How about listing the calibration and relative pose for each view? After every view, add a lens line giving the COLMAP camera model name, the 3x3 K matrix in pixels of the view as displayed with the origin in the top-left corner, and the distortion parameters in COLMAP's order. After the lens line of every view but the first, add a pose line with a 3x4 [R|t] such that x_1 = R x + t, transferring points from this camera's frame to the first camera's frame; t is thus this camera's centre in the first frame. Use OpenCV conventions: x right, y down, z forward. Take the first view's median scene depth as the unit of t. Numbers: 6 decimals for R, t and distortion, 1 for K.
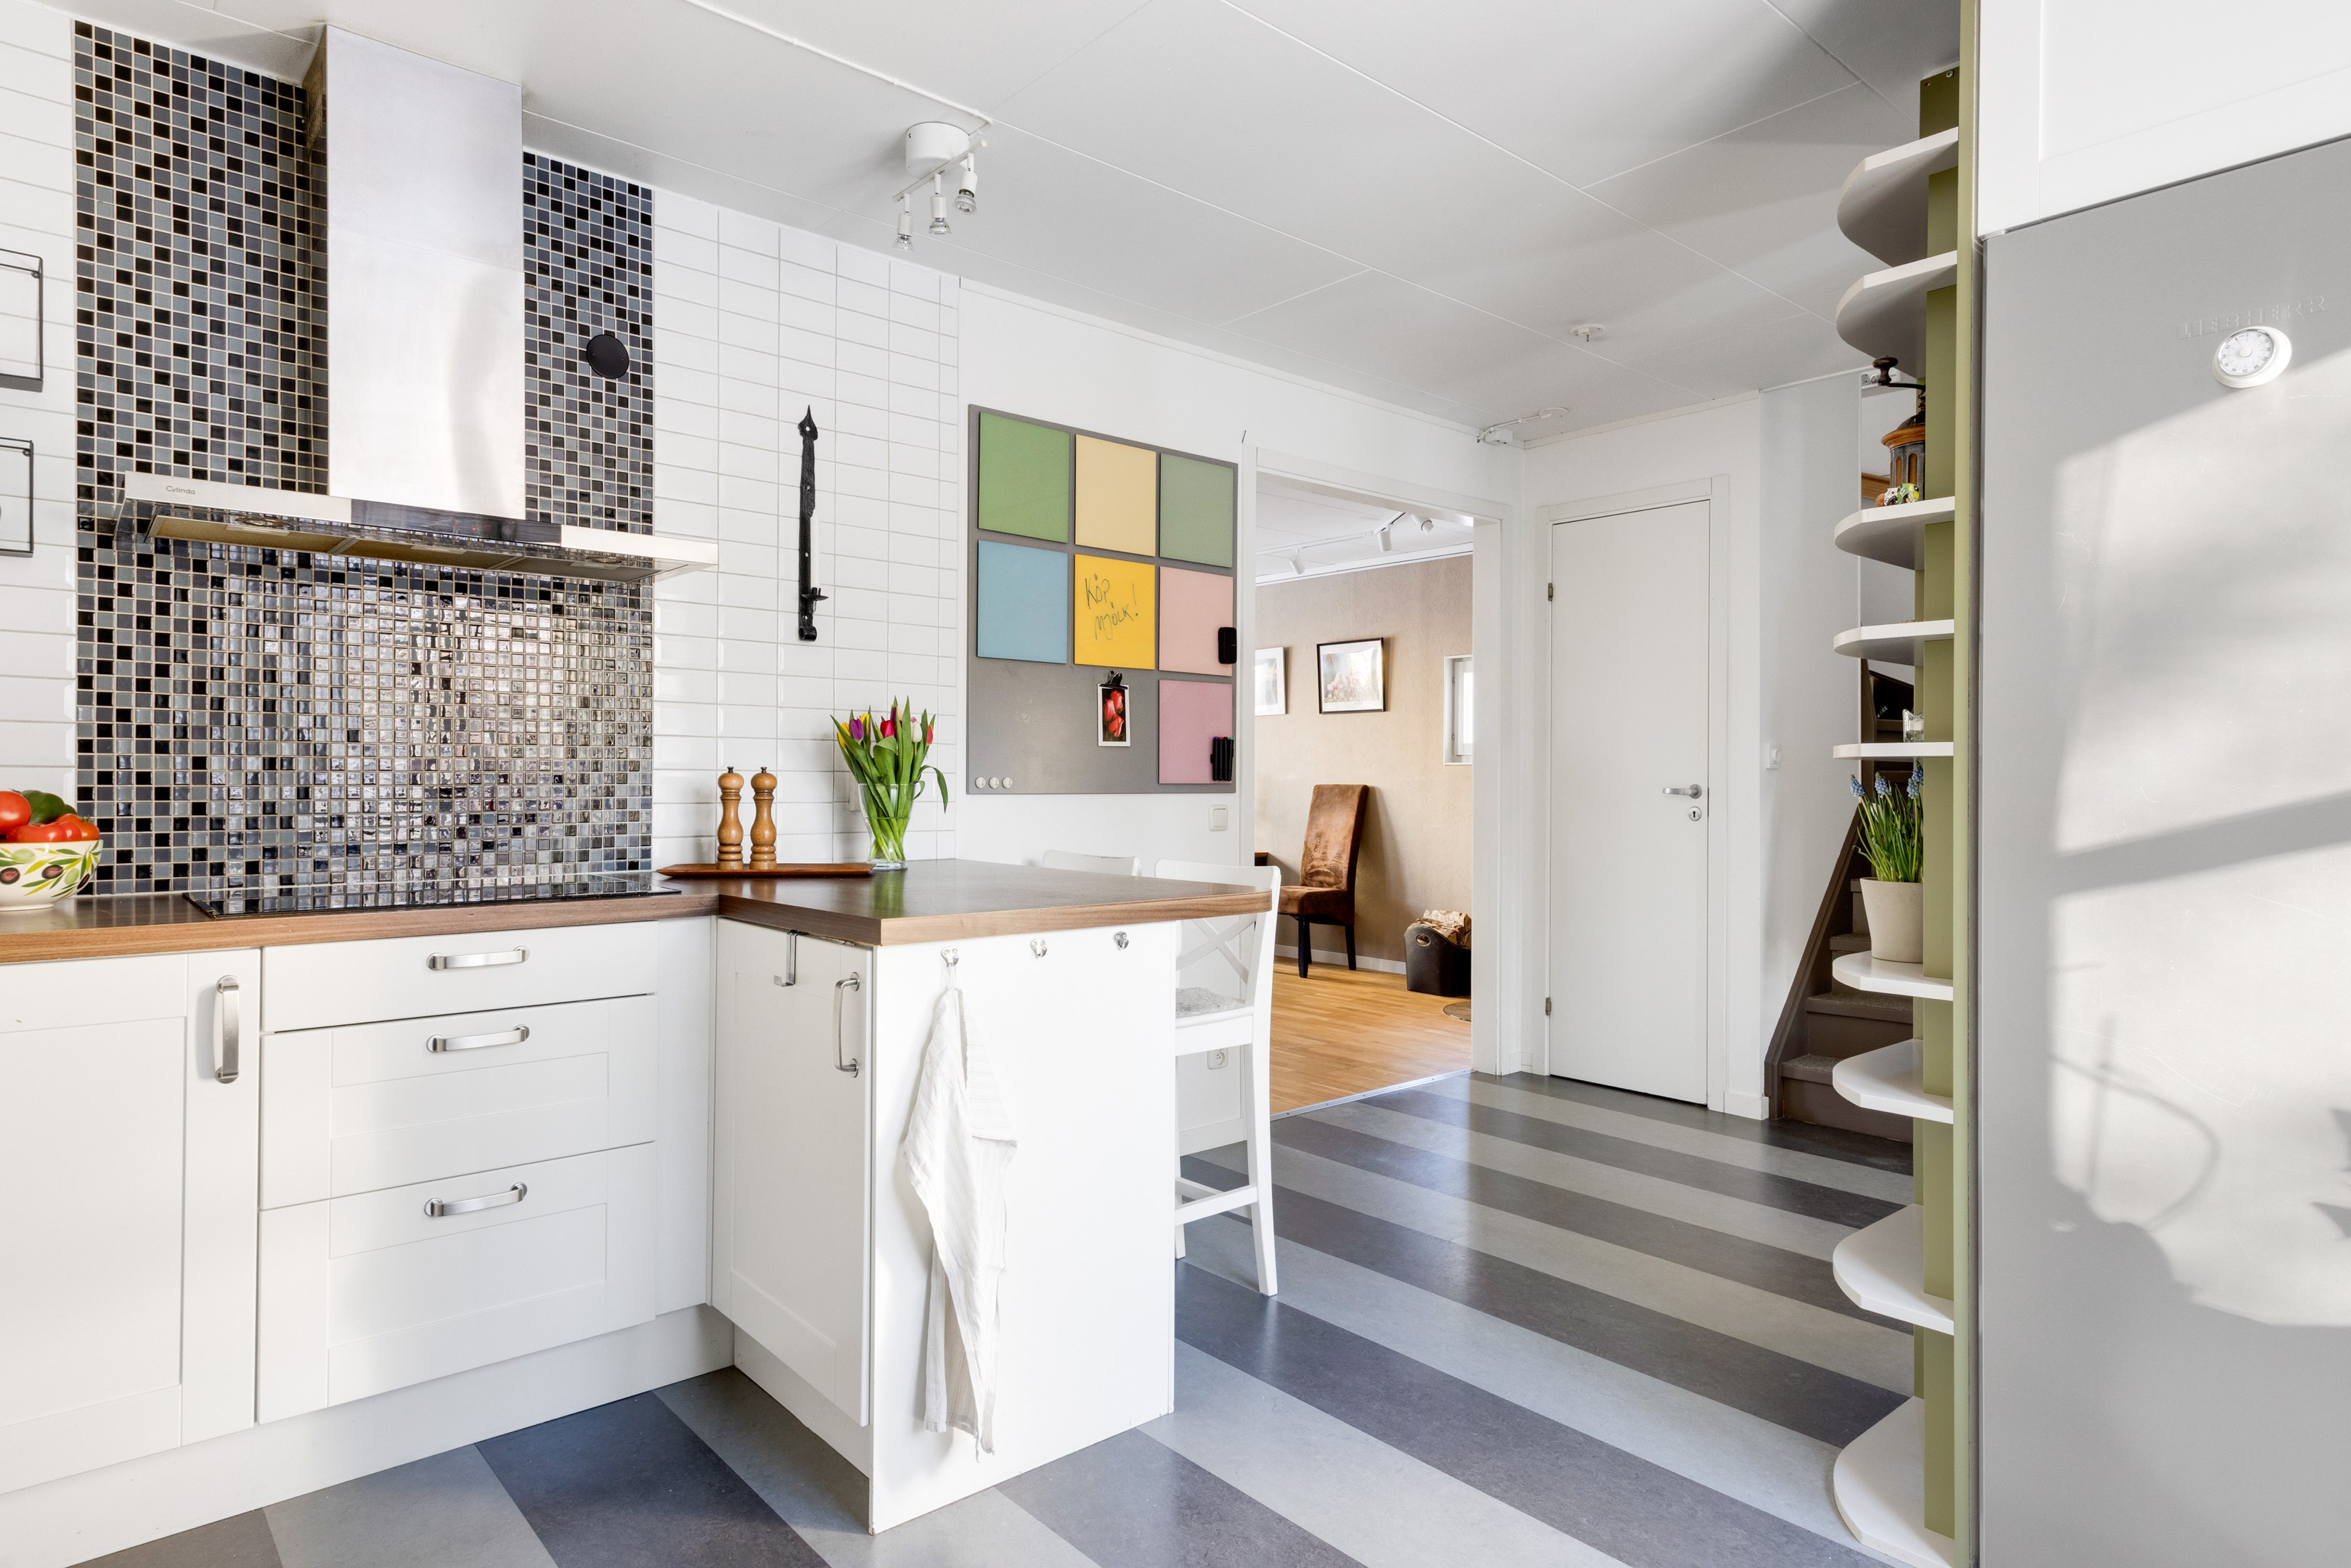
lens RADIAL K [[1294.4, 0, 1175.5], [0, 1294.4, 784.0], [0, 0, 1]] dist [0.000296, -0.000126]
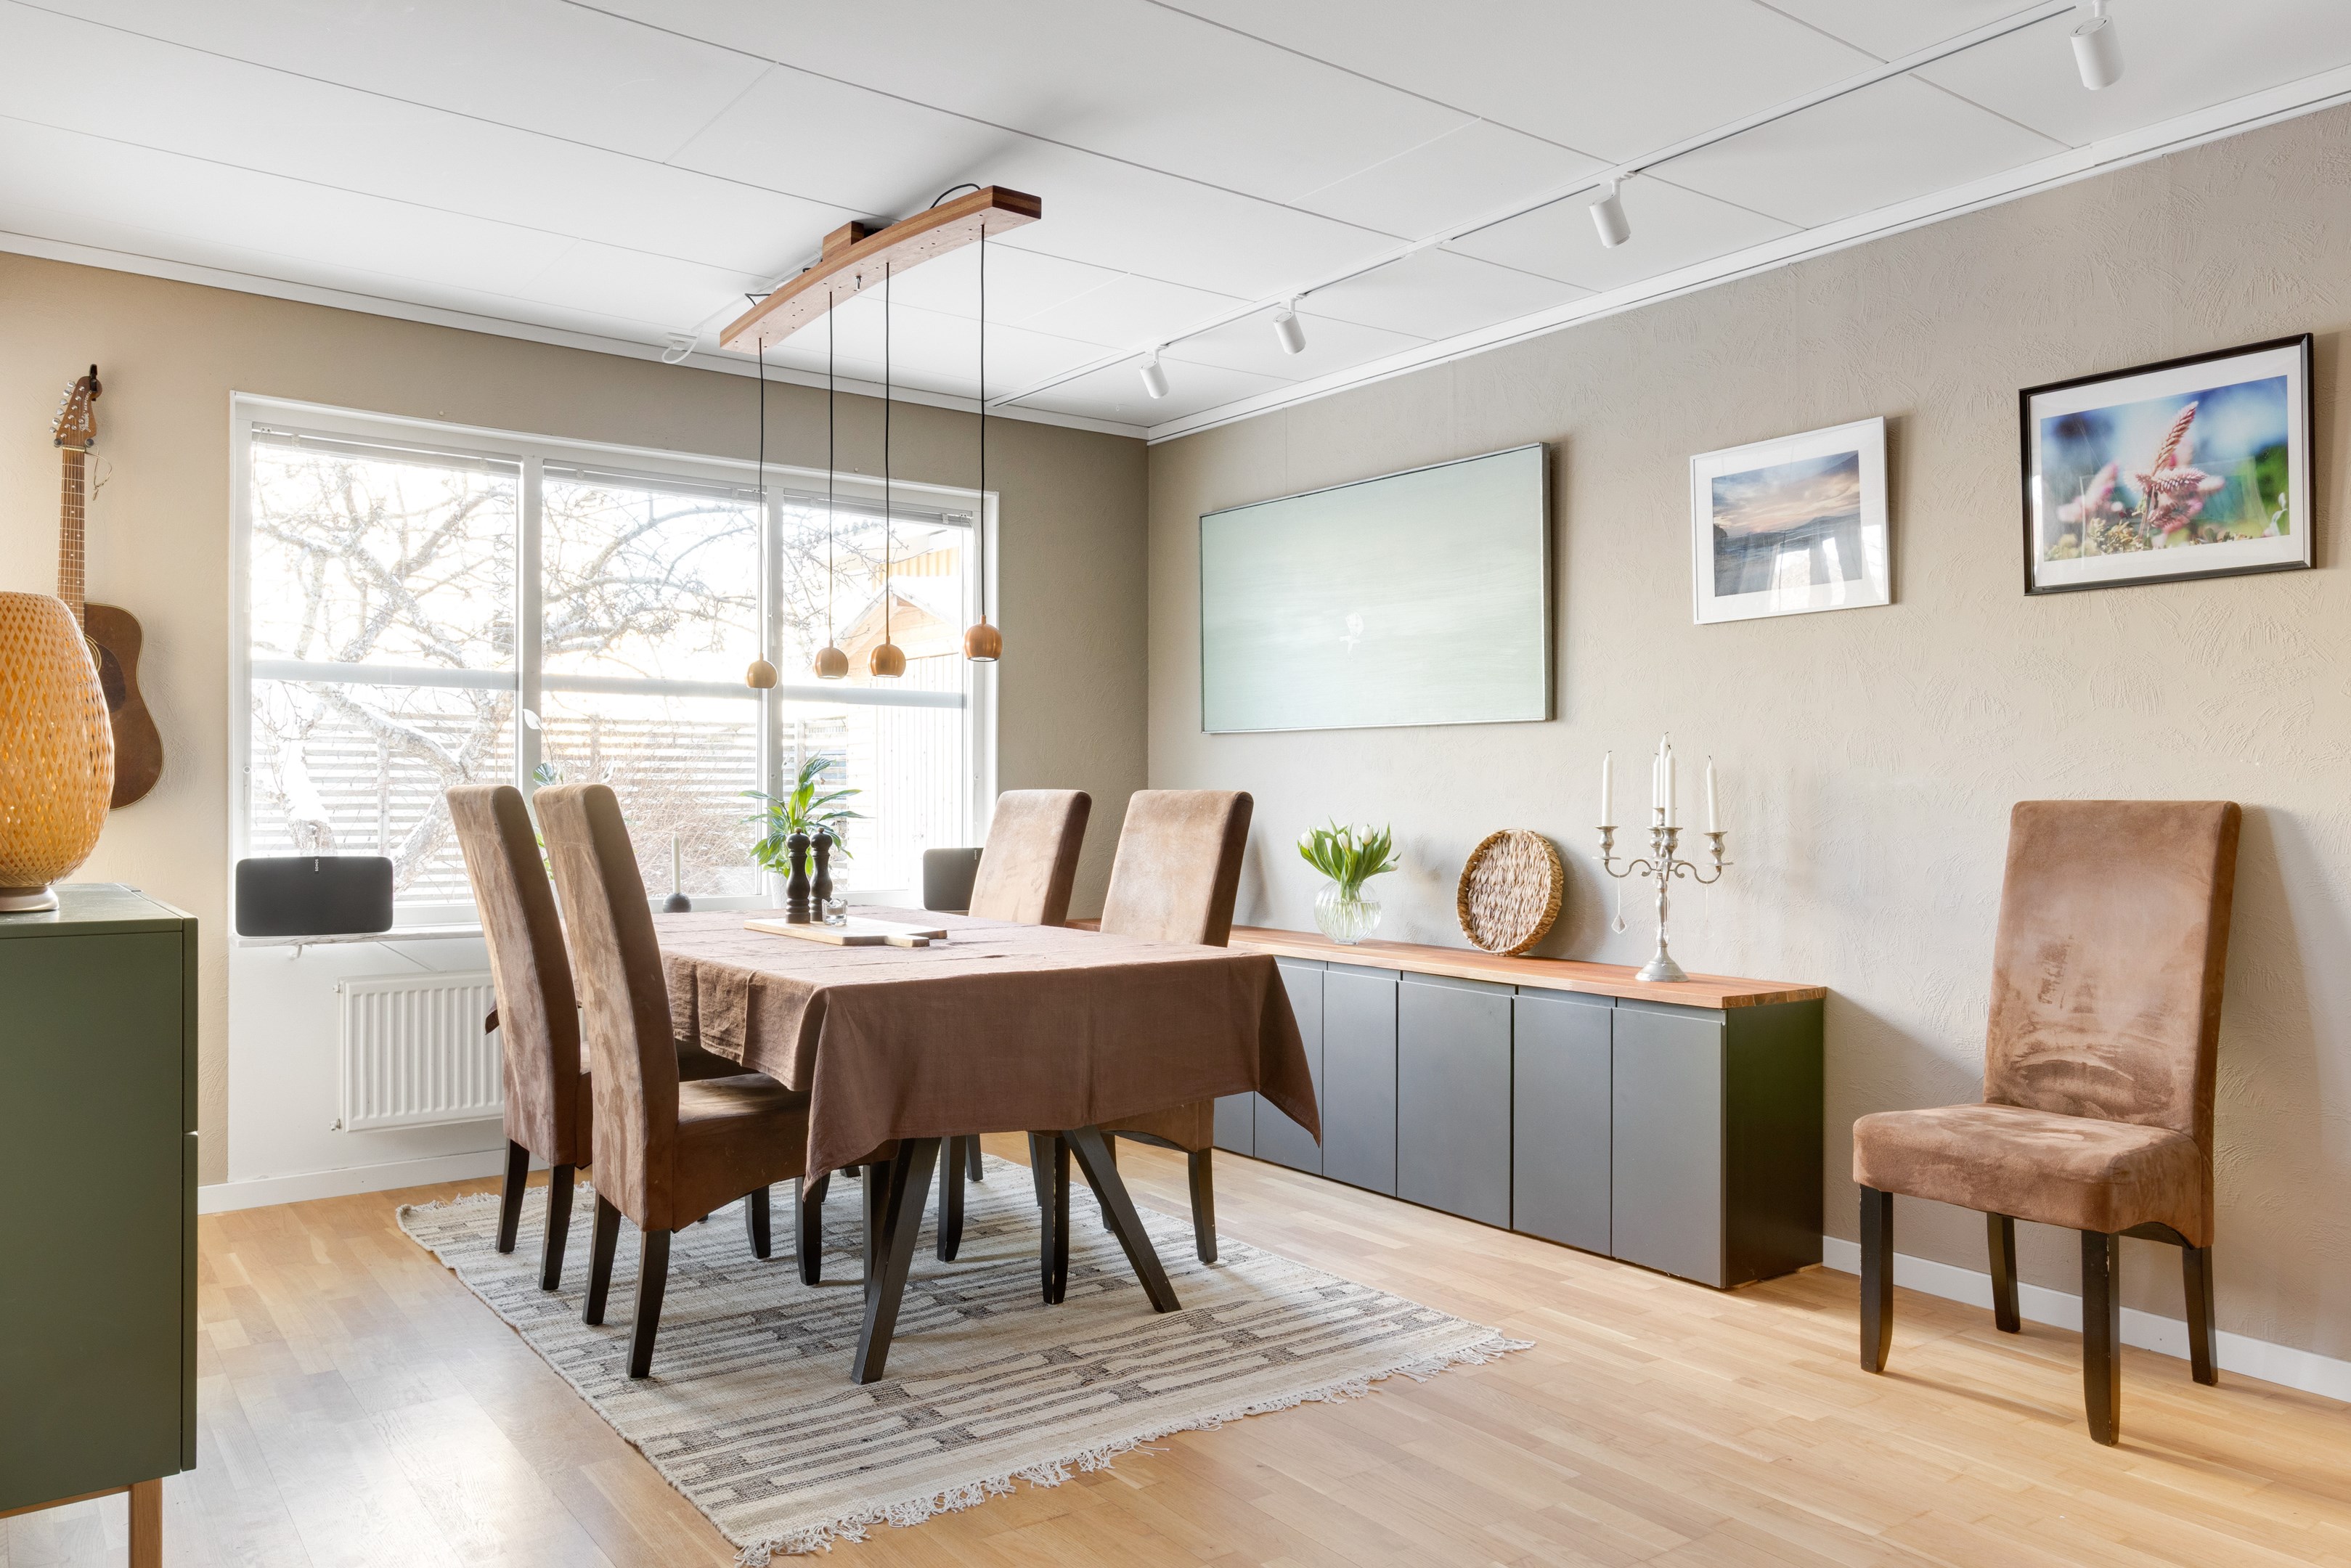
lens RADIAL K [[1653.2, 0, 1167.0], [0, 1653.2, 797.4], [0, 0, 1]] dist [0.022319, 0.000975]
pose [[0.996290, -0.006798, -0.085785, -0.081121], [0.006870, 0.999976, 0.000536, -0.002662], [0.085779, -0.001124, 0.996314, 0.555612]]
